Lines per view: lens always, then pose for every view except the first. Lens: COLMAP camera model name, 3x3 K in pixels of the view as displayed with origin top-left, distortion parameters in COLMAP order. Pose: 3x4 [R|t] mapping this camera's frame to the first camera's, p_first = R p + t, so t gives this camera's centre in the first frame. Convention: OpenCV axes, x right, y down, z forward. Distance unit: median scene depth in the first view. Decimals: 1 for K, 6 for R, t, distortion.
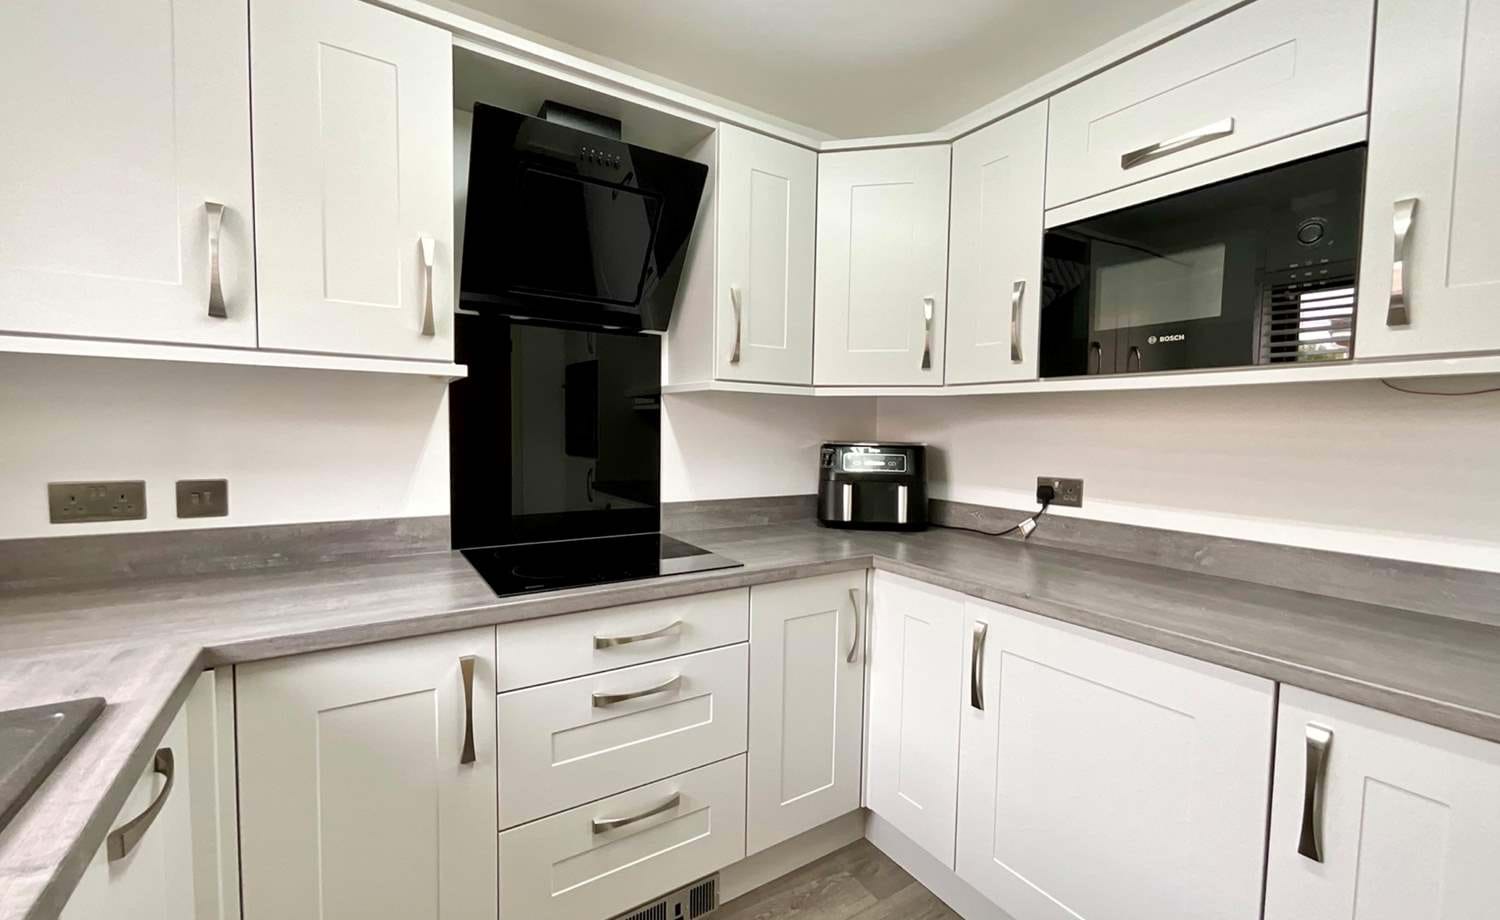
lens RADIAL K [[609.1, 0, 746.3], [0, 609.1, 460.3], [0, 0, 1]] dist [-0.000103, -0.000004]
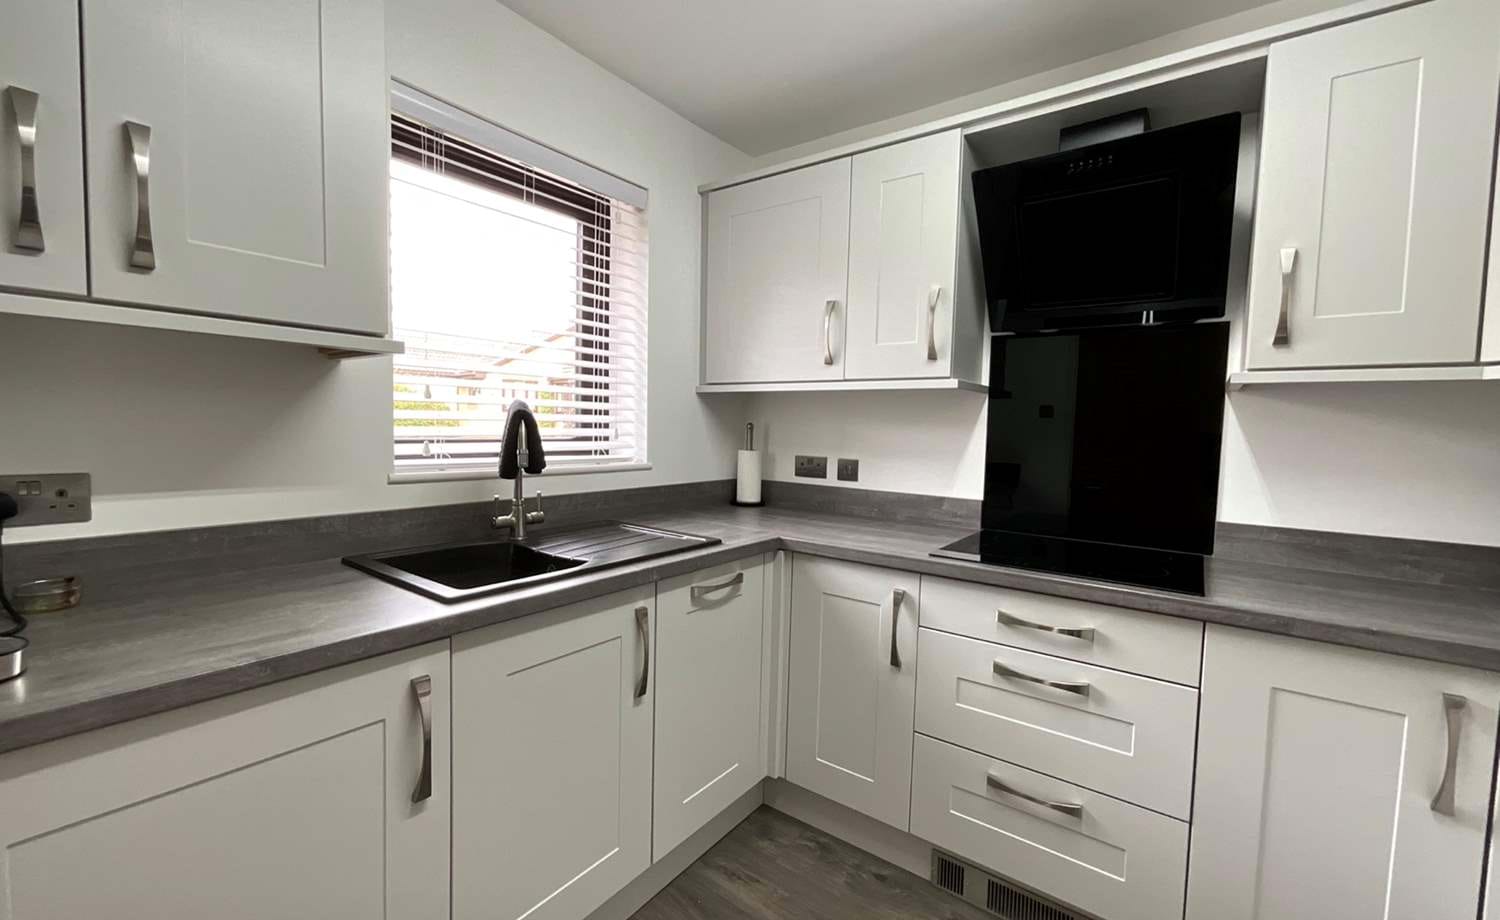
lens RADIAL K [[609.1, 0, 746.3], [0, 609.1, 460.3], [0, 0, 1]] dist [-0.000103, -0.000004]
pose [[0.350829, 0.046074, -0.935305, 0.462475], [-0.069136, 0.997337, 0.023196, 0.012494], [0.933884, 0.056526, 0.353080, 0.108316]]
